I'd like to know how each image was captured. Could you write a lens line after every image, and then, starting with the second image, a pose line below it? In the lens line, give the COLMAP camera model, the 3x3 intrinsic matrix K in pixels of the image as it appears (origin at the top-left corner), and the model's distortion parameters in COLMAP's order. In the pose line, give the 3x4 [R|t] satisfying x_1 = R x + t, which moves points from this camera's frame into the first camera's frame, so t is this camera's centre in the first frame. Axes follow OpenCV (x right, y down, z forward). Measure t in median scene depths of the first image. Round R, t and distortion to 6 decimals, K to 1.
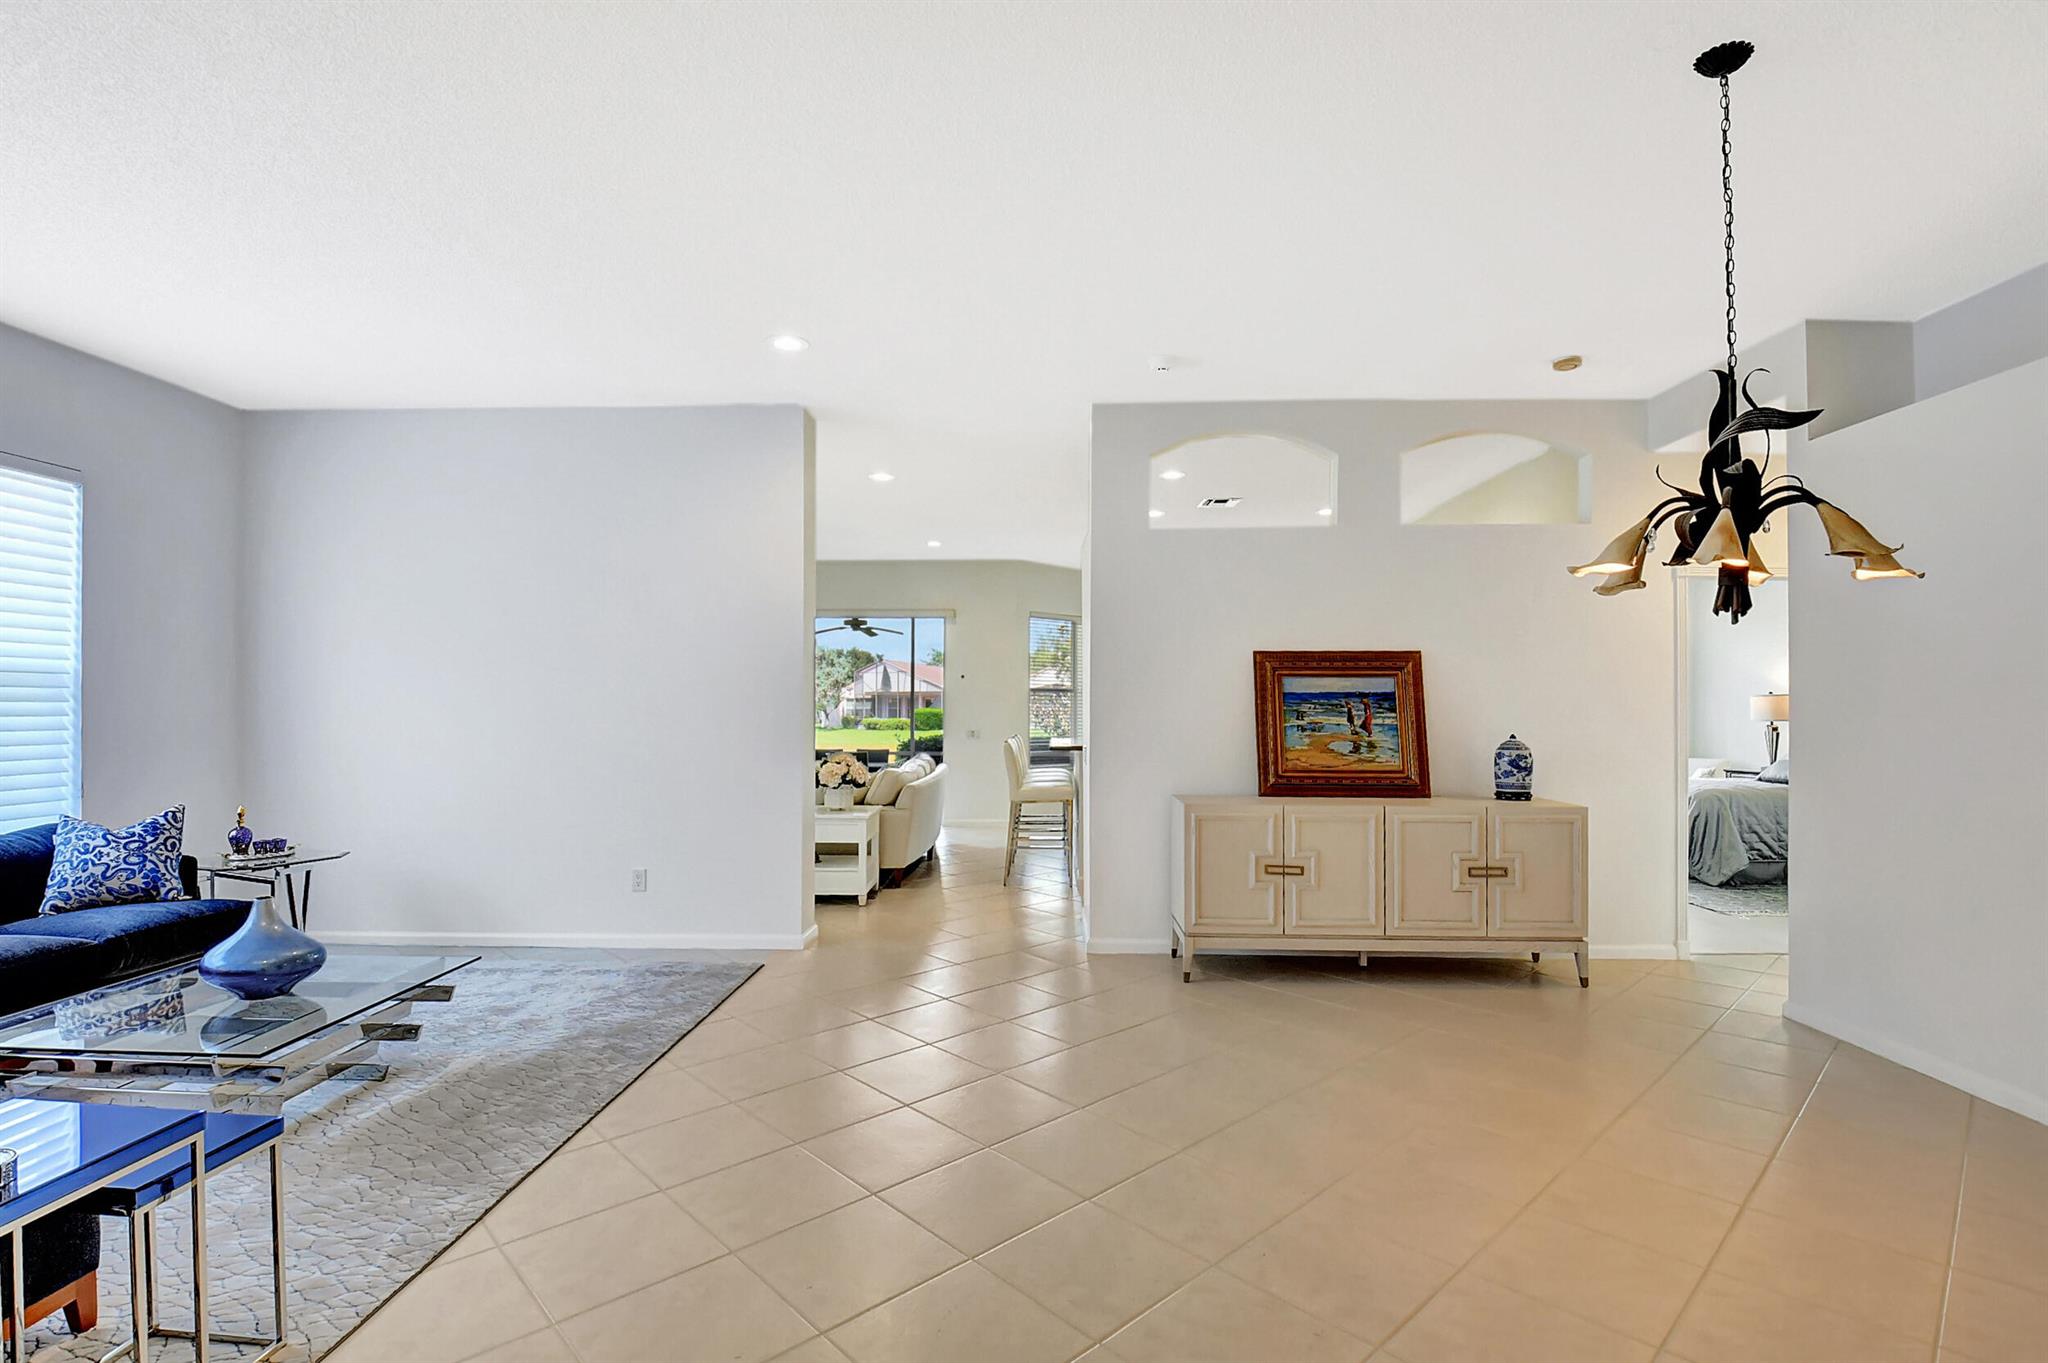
lens RADIAL K [[924.4, 0, 1015.4], [0, 924.4, 692.2], [0, 0, 1]] dist [-0.026478, -0.000455]
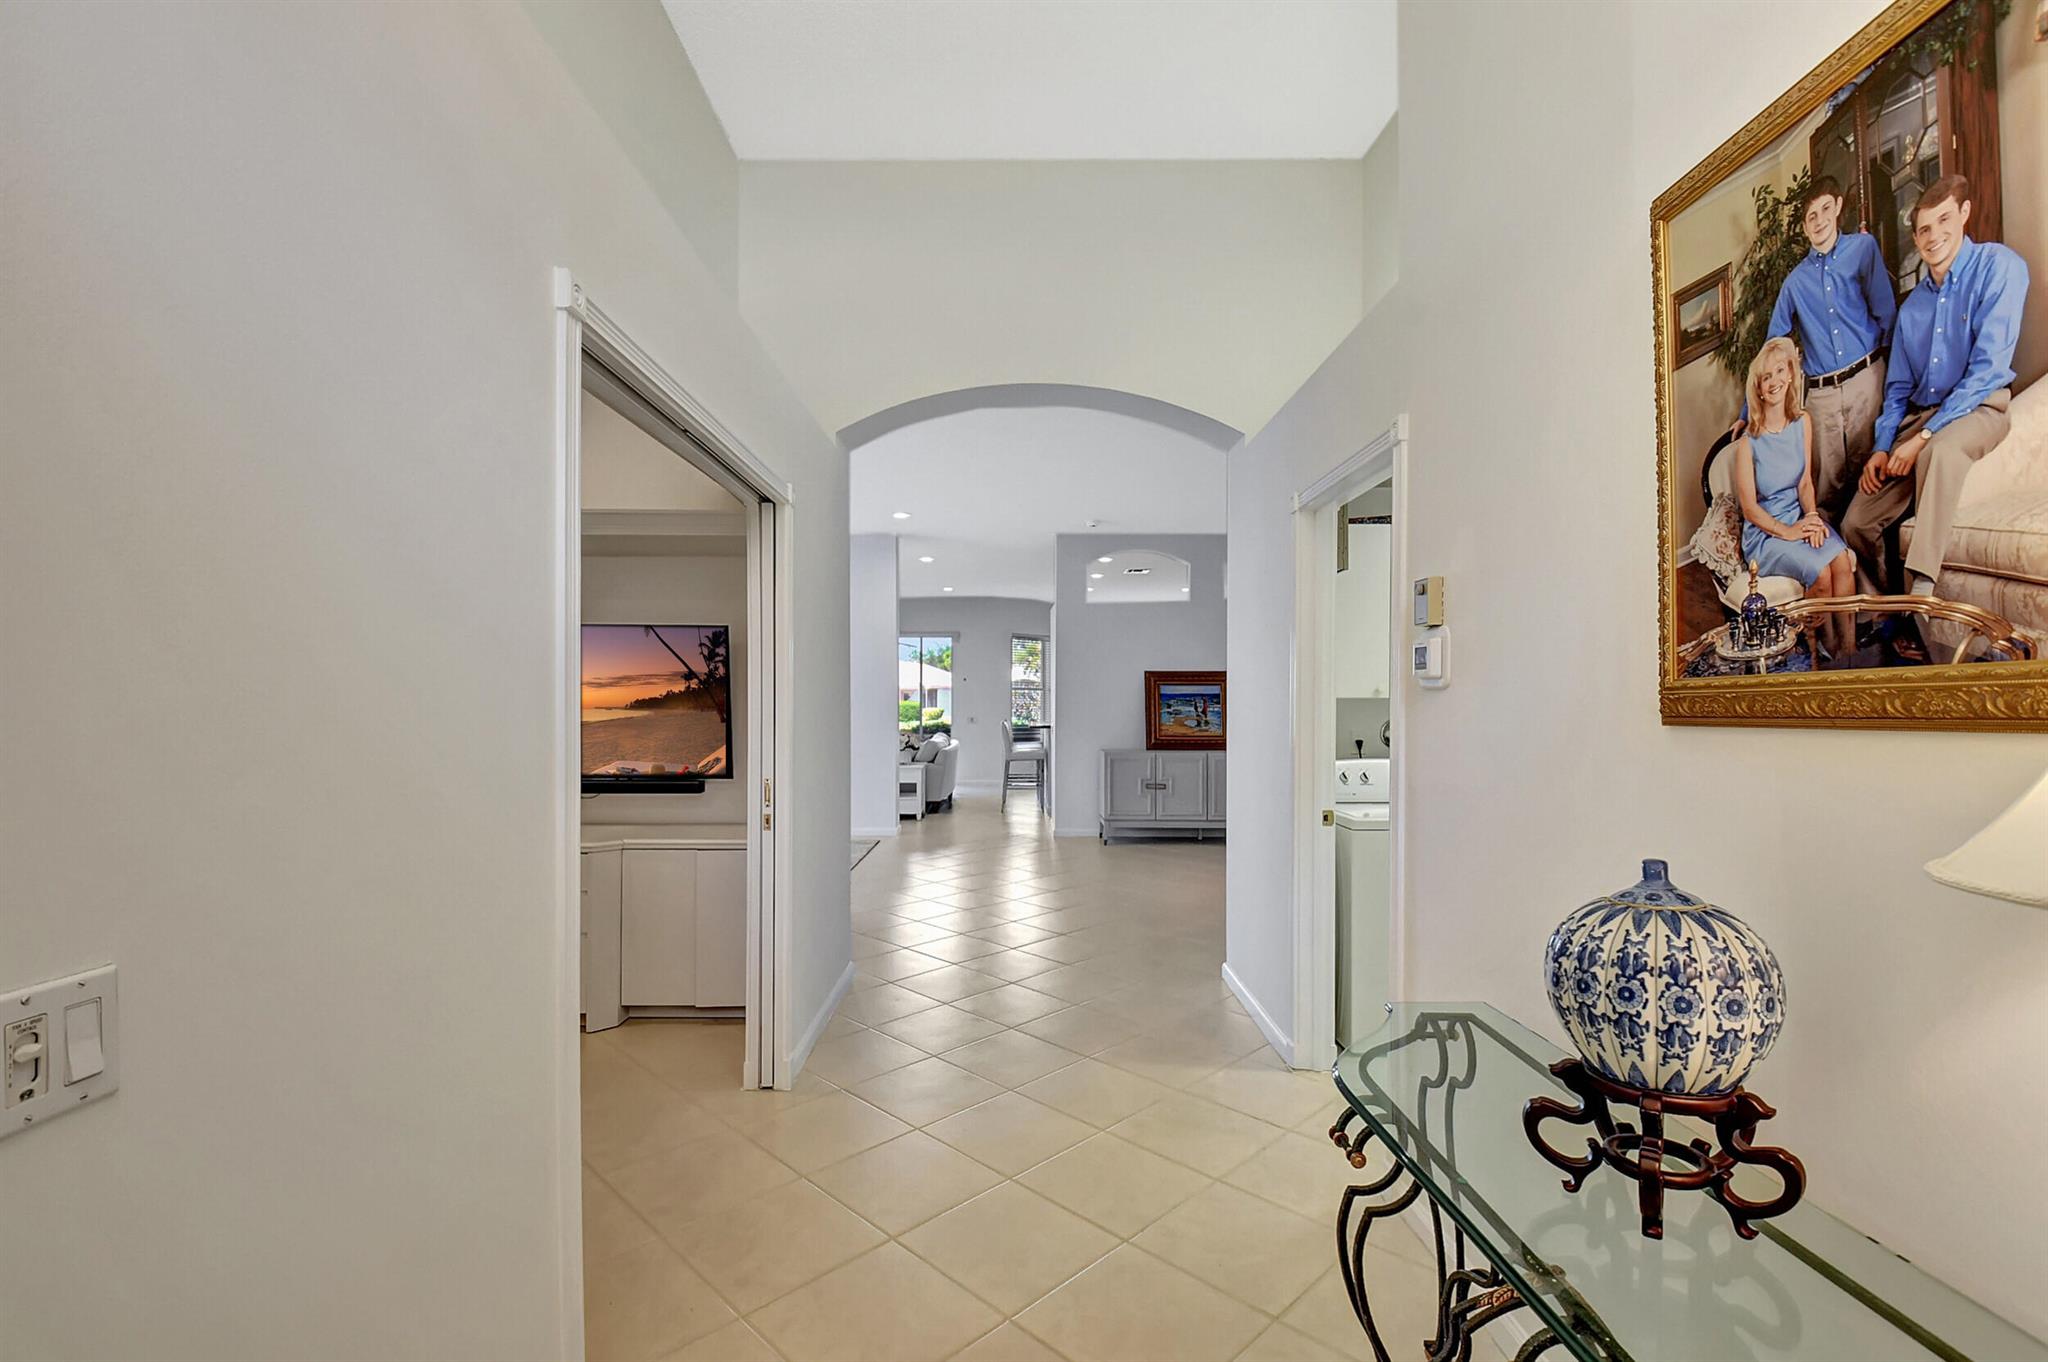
lens RADIAL K [[904.9, 0, 1026.7], [0, 904.9, 686.1], [0, 0, 1]] dist [-0.001867, -0.014801]
pose [[0.998741, 0.000049, 0.050168, -0.065802], [-0.000144, 0.999998, 0.001888, -0.018291], [-0.050168, -0.001893, 0.998739, -0.787829]]
